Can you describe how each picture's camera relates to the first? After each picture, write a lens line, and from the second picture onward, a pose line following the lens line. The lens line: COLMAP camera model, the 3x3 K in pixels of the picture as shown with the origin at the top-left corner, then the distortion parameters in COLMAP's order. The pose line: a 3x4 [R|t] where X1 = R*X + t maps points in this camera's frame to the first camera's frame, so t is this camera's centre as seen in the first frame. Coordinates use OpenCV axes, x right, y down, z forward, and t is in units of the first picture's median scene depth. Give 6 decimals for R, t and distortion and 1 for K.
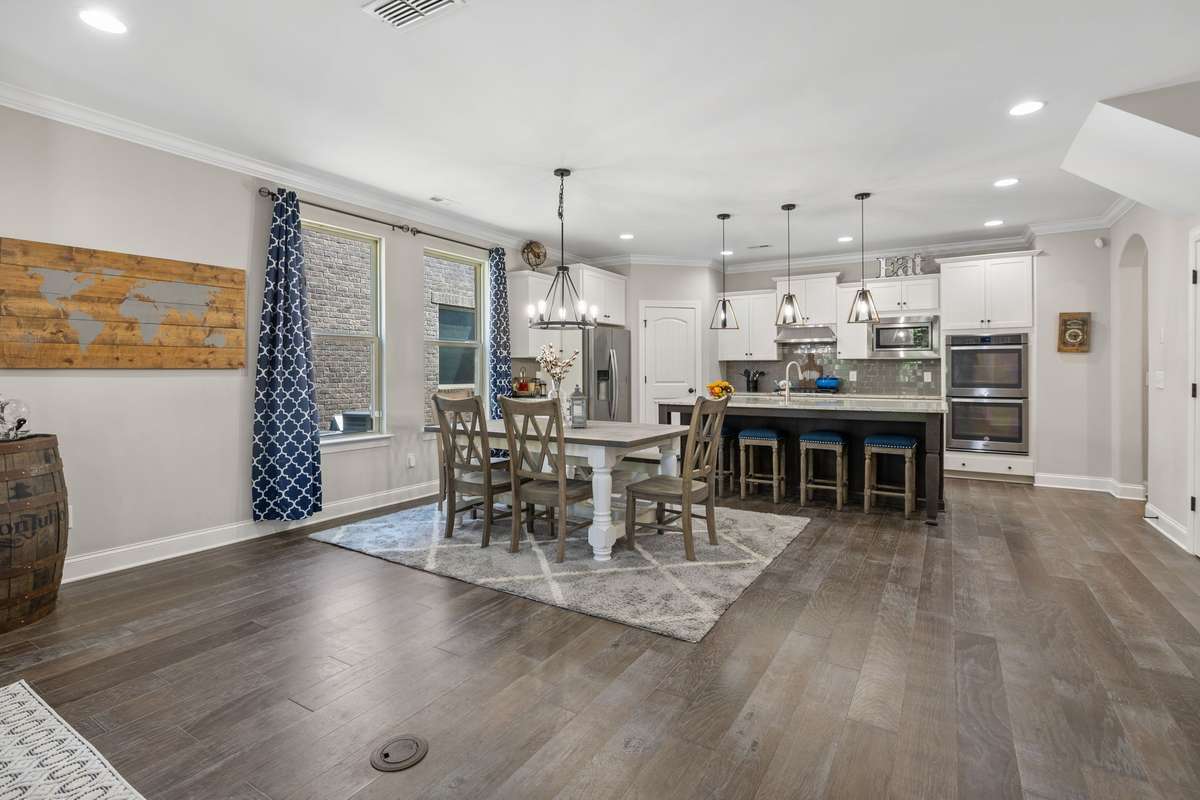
lens RADIAL K [[566.6, 0, 606.1], [0, 566.6, 370.5], [0, 0, 1]] dist [-0.000394, 0.000125]
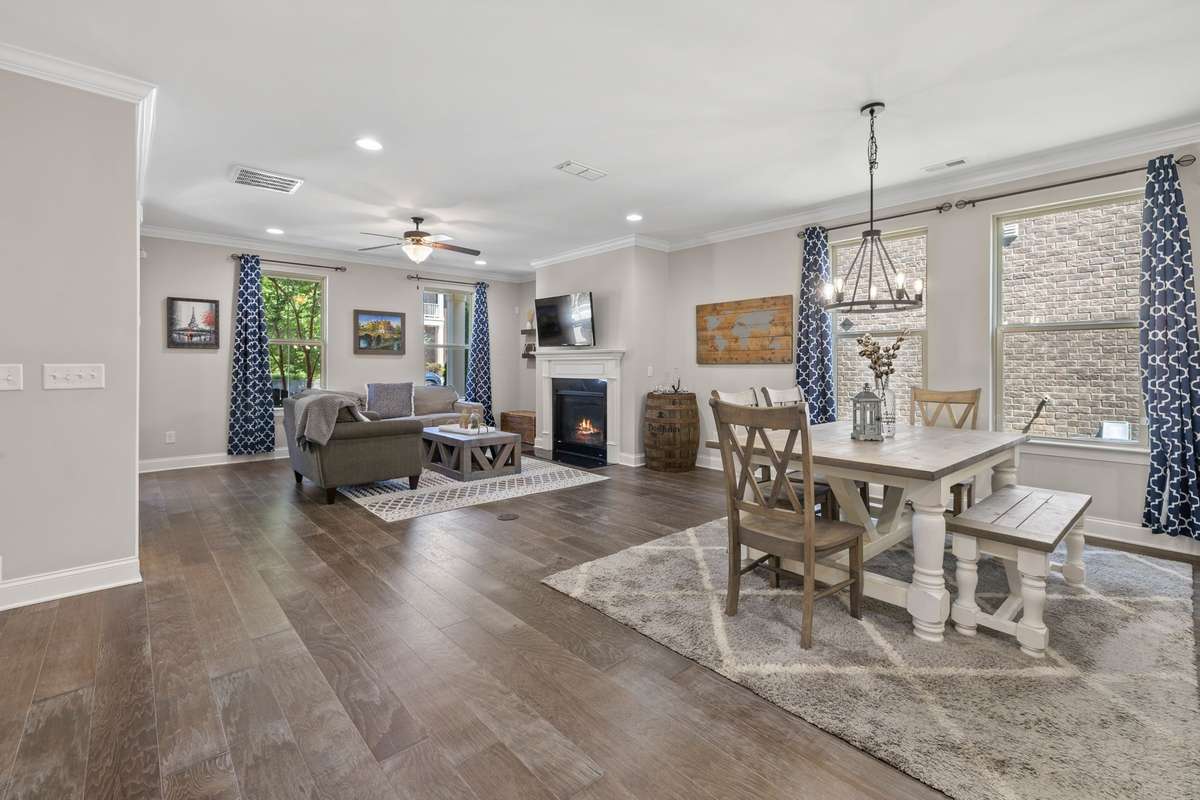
lens RADIAL K [[524.8, 0, 597.3], [0, 524.8, 365.9], [0, 0, 1]] dist [-0.000622, -0.000053]
pose [[-0.294176, -0.000347, -0.955751, 0.880828], [-0.003950, 0.999992, 0.000853, 0.004106], [0.955743, 0.004026, -0.294175, 1.045964]]
